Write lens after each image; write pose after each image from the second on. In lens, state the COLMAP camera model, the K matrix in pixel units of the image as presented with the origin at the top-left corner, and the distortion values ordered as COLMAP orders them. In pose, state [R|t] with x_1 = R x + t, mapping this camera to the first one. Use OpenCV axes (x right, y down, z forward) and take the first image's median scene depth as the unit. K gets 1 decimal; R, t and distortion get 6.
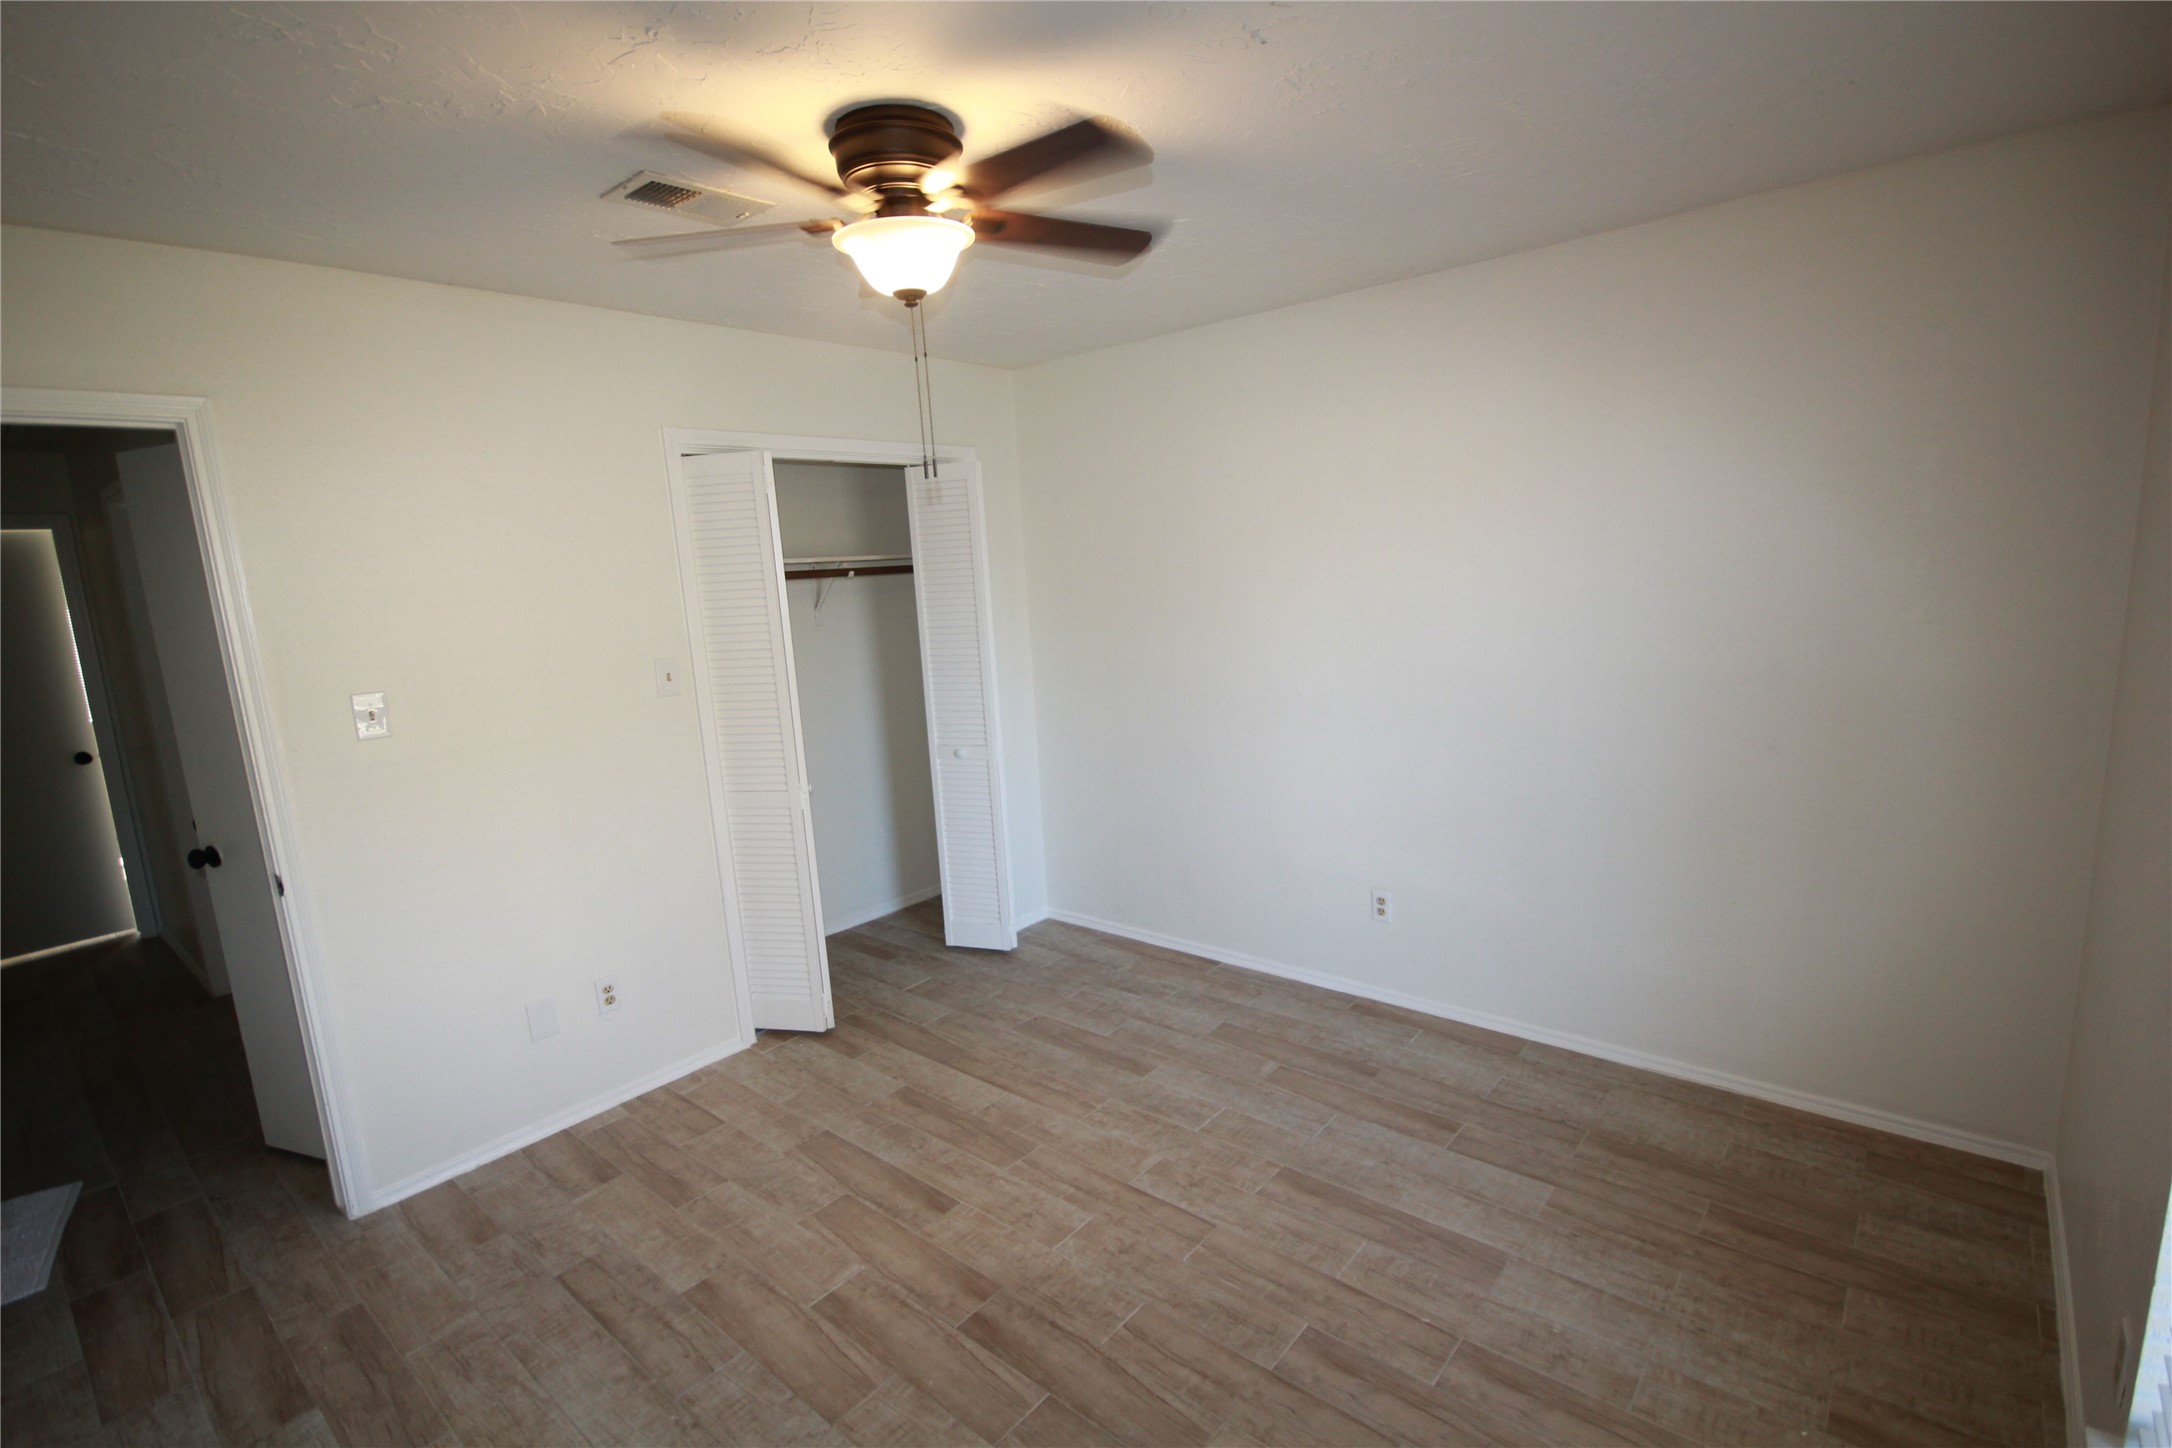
lens RADIAL K [[1005.8, 0, 1094.7], [0, 1005.8, 746.6], [0, 0, 1]] dist [0.001408, 0.000418]
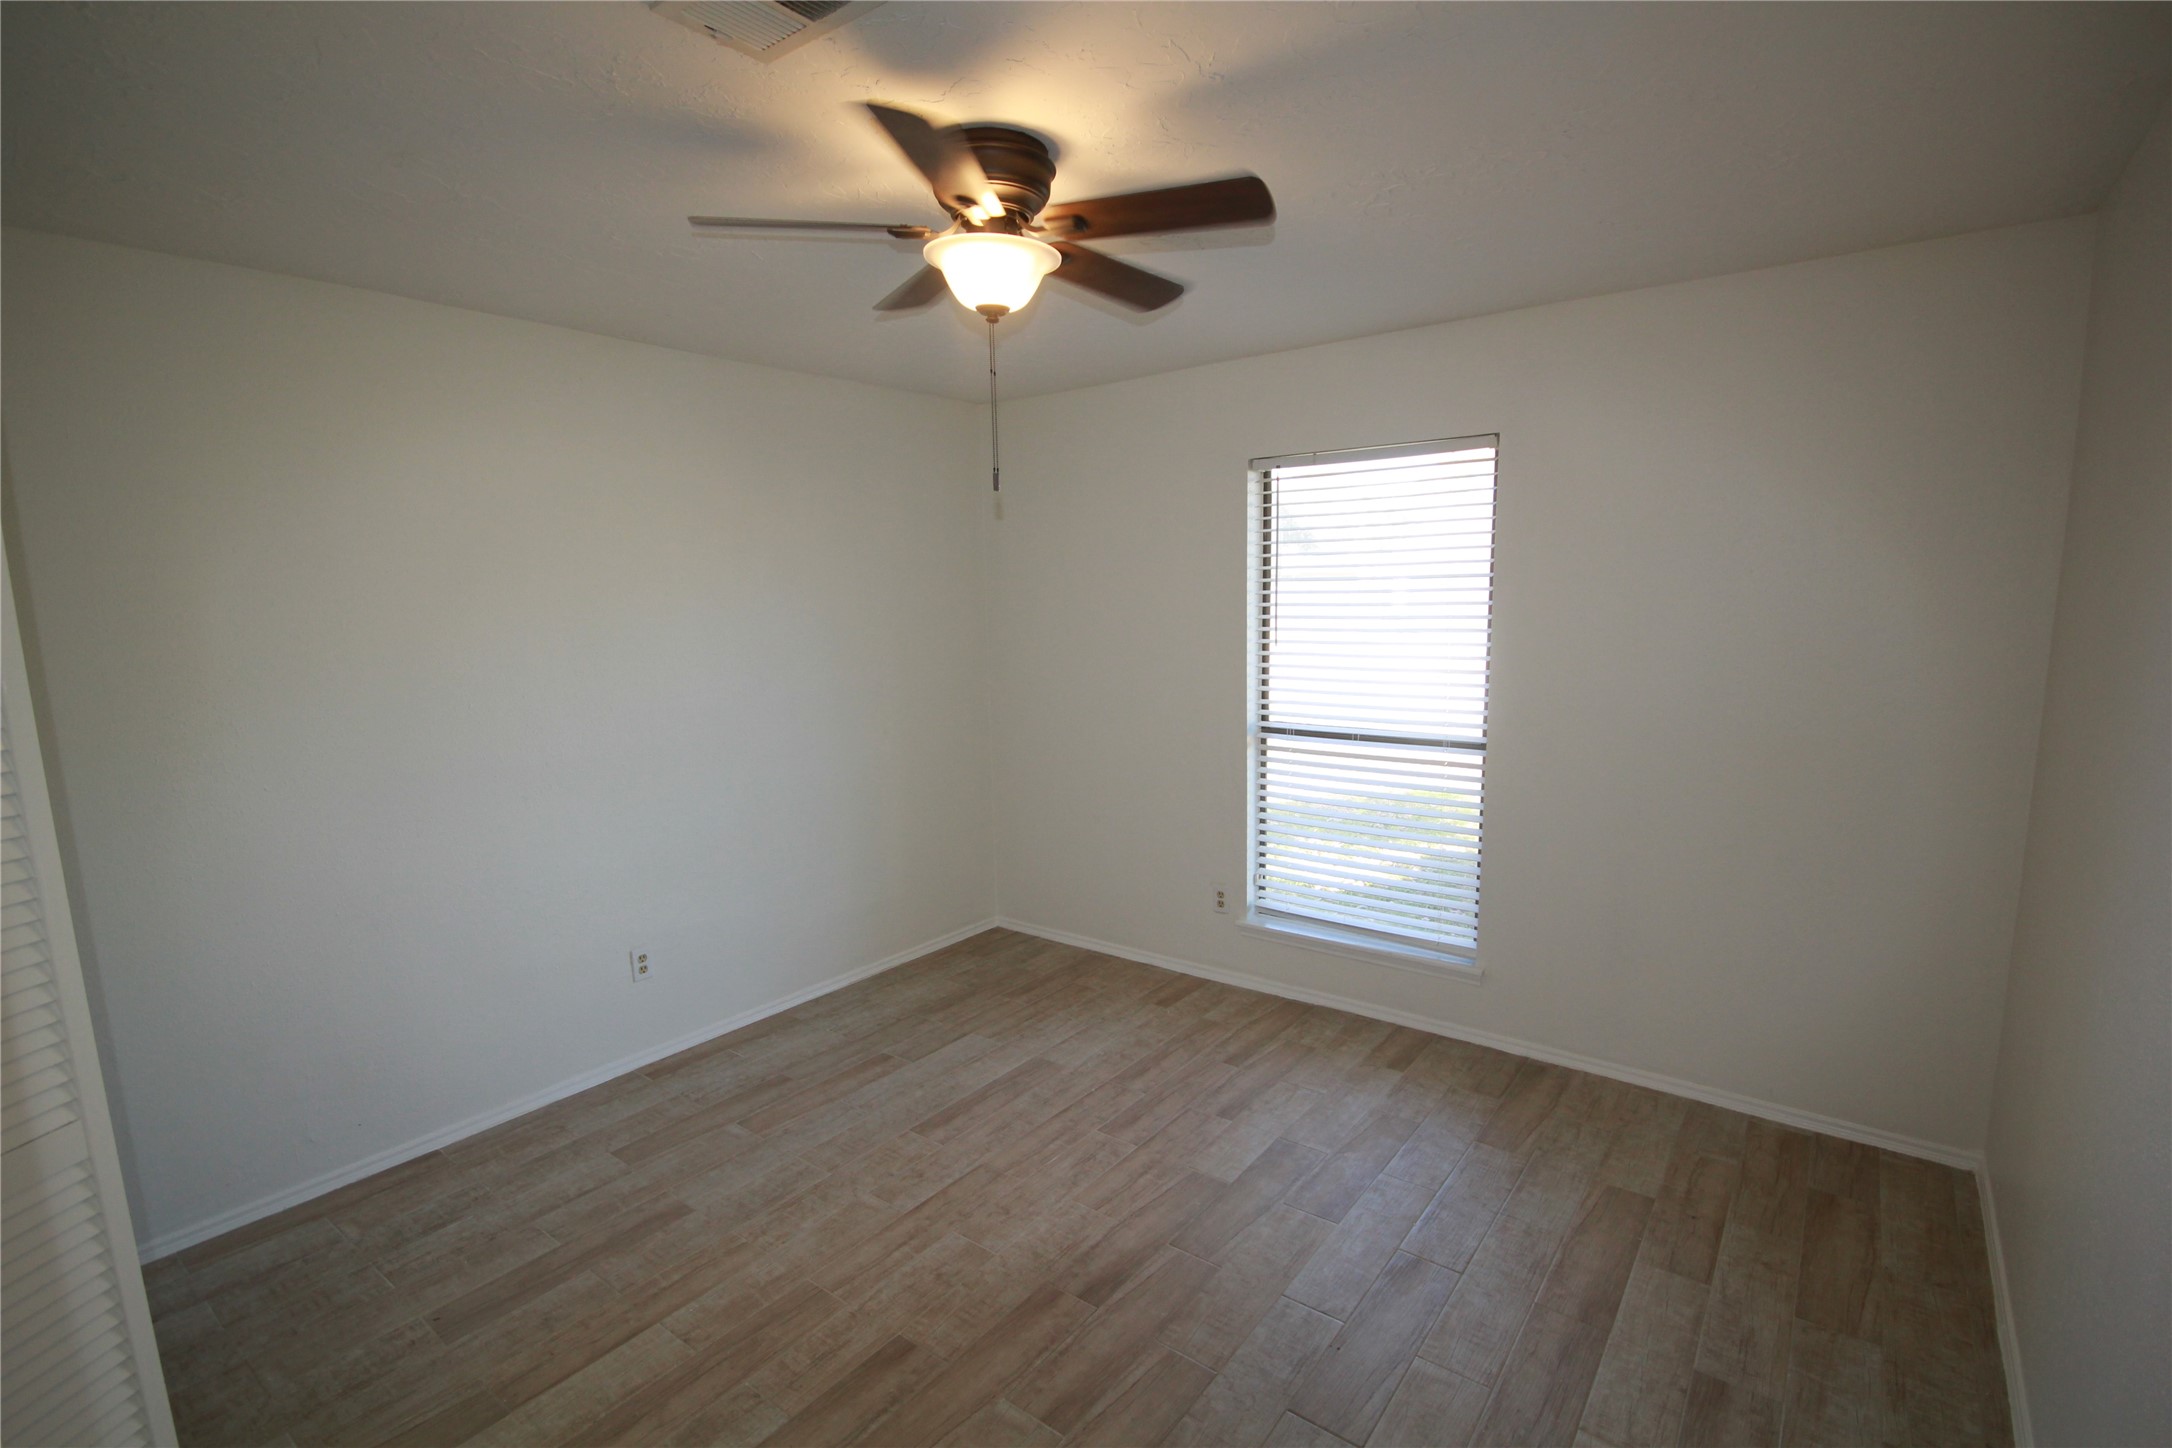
lens RADIAL K [[1005.8, 0, 1094.7], [0, 1005.8, 746.6], [0, 0, 1]] dist [0.001408, 0.000418]
pose [[-0.053626, -0.095579, 0.993976, -0.868655], [0.202046, 0.973781, 0.104538, -0.074748], [-0.977907, 0.206435, -0.032909, 0.714837]]
